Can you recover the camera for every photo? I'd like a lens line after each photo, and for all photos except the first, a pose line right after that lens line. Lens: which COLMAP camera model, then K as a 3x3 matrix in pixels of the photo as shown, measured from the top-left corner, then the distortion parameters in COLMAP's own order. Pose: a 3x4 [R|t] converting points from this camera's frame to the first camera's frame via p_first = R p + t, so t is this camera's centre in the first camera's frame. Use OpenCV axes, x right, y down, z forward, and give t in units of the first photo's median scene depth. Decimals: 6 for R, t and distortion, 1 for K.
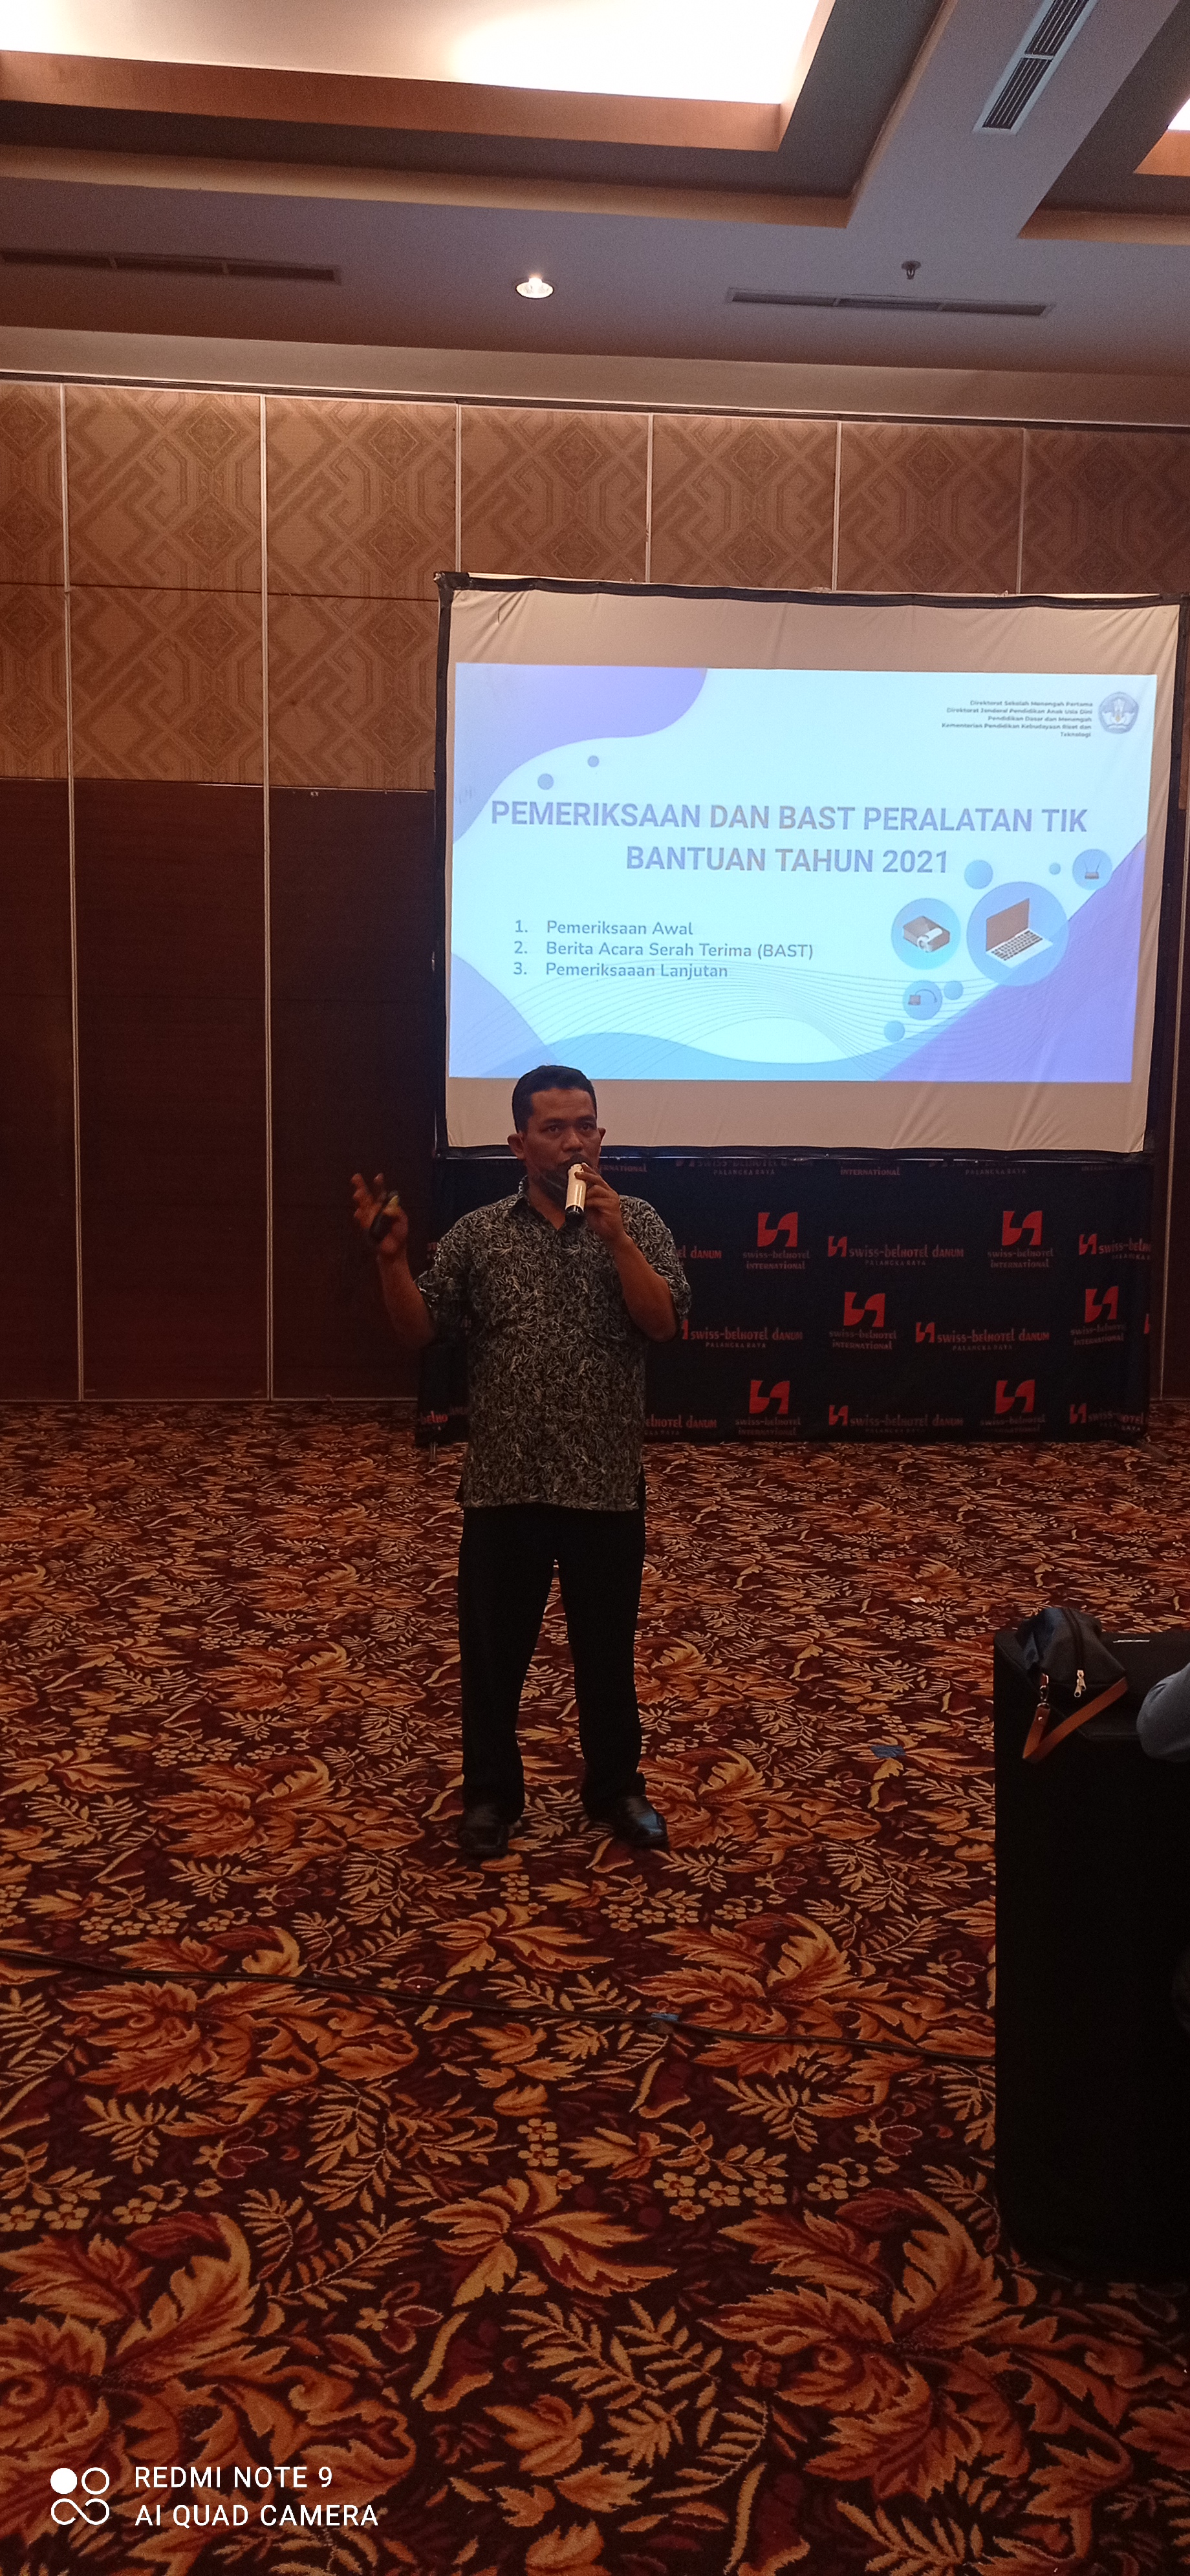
lens RADIAL K [[1790.8, 0, 584.4], [0, 1790.8, 1306.5], [0, 0, 1]] dist [0.026822, -0.019554]
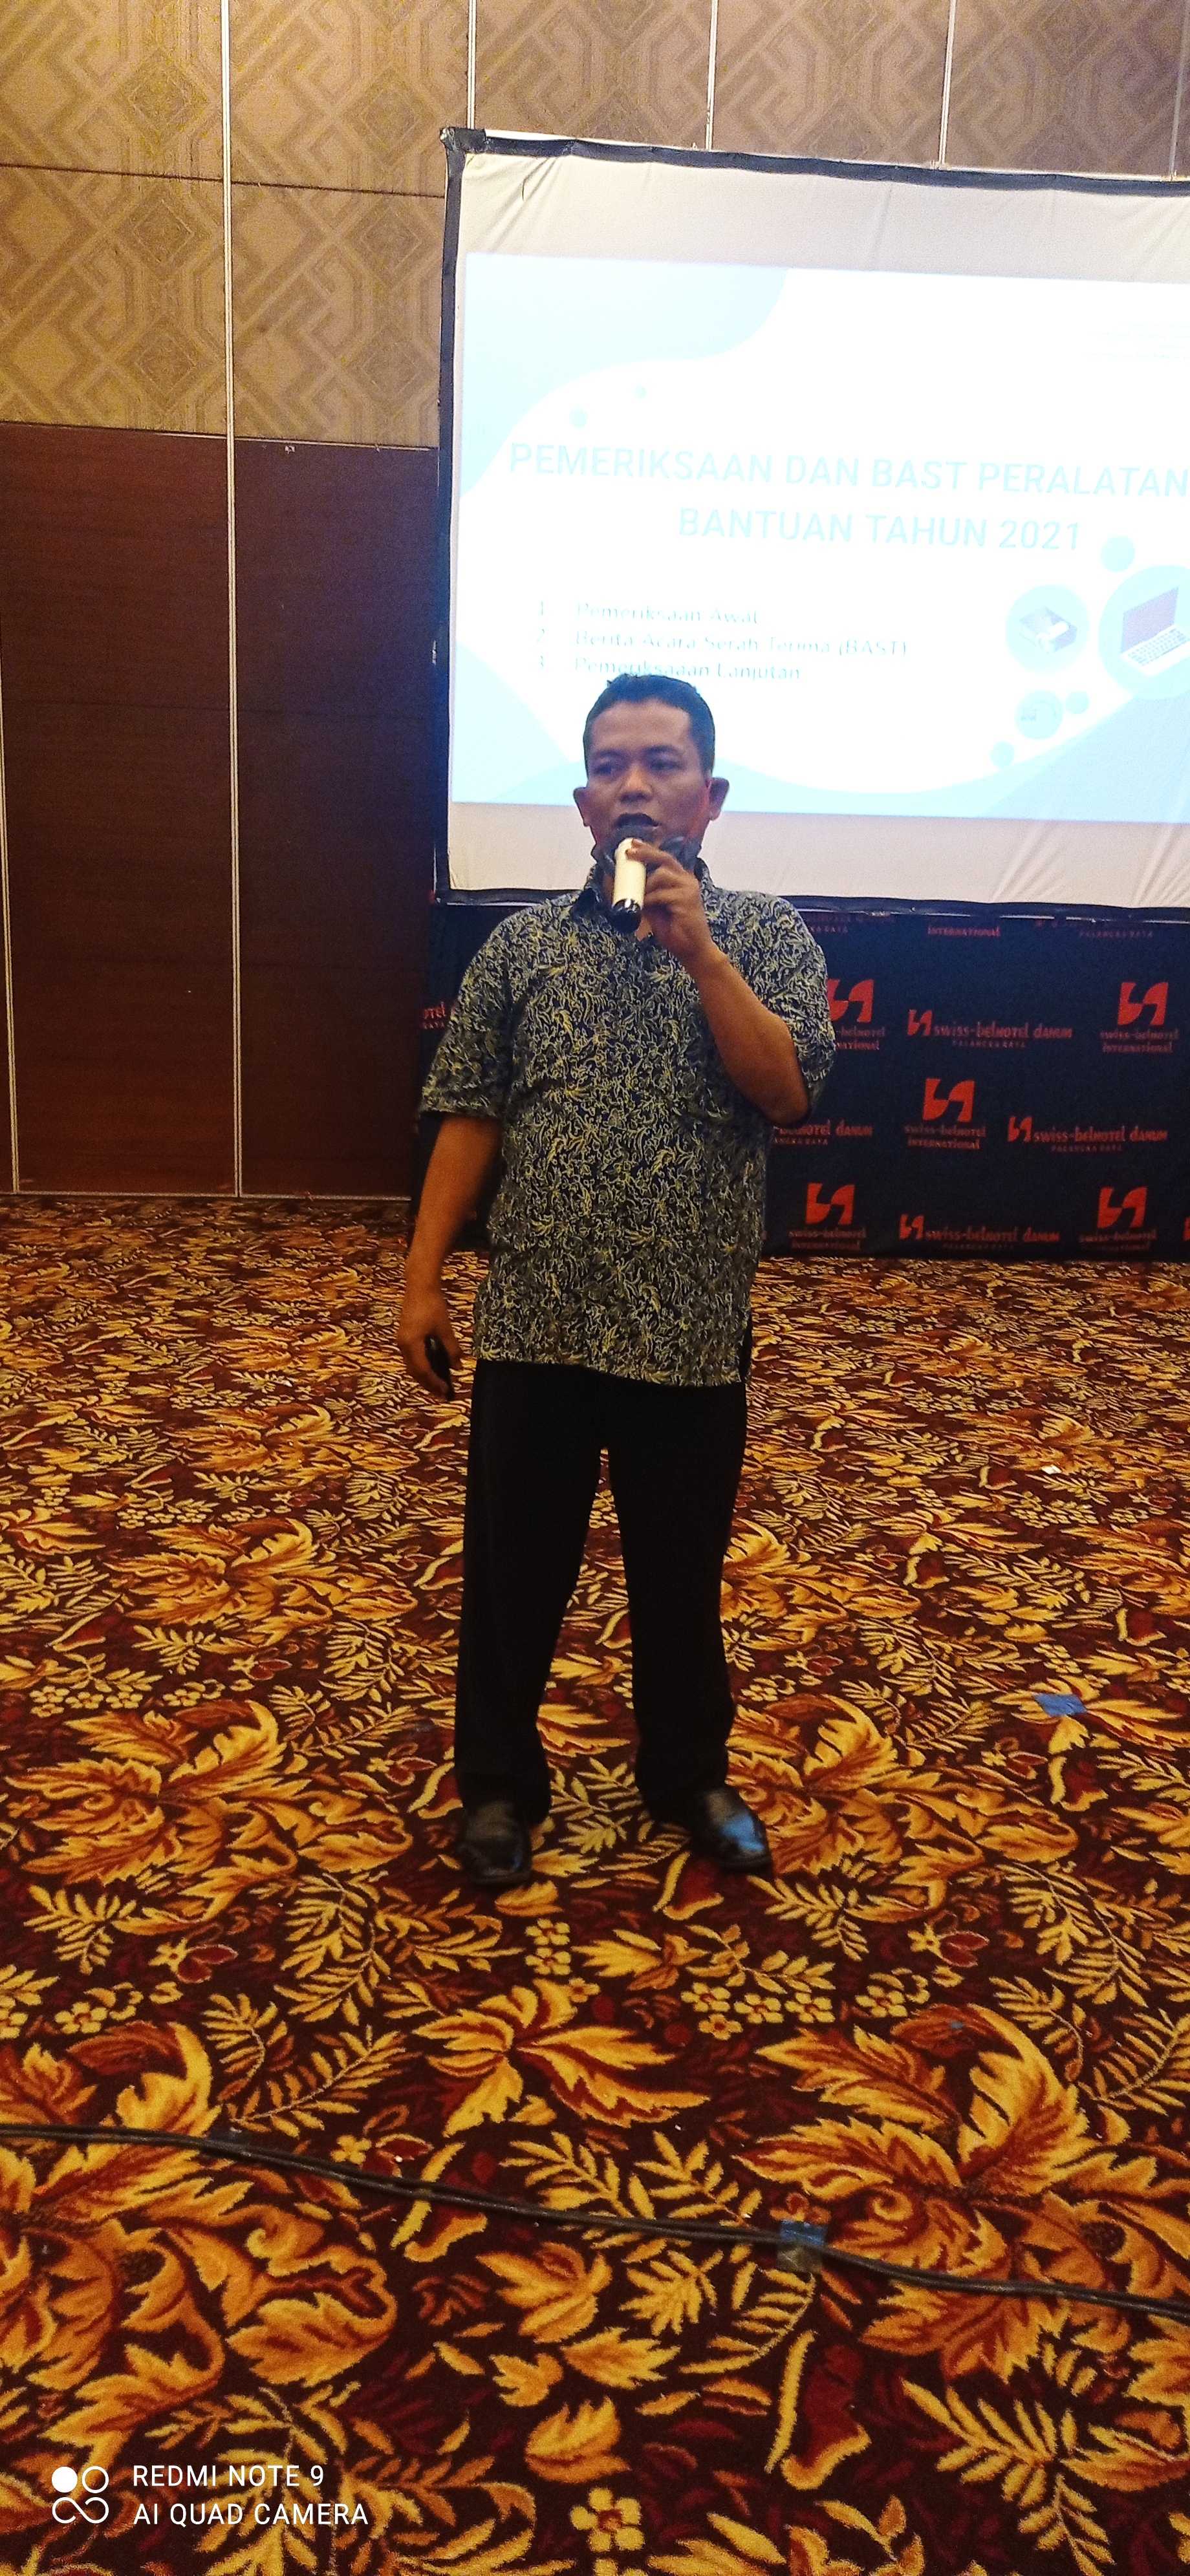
lens RADIAL K [[1880.6, 0, 596.4], [0, 1880.6, 1297.0], [0, 0, 1]] dist [0.020329, -0.003607]
pose [[0.999824, 0.017931, 0.005450, -0.010817], [-0.018400, 0.994423, 0.103848, 0.005077], [-0.003558, -0.103930, 0.994578, 0.124972]]
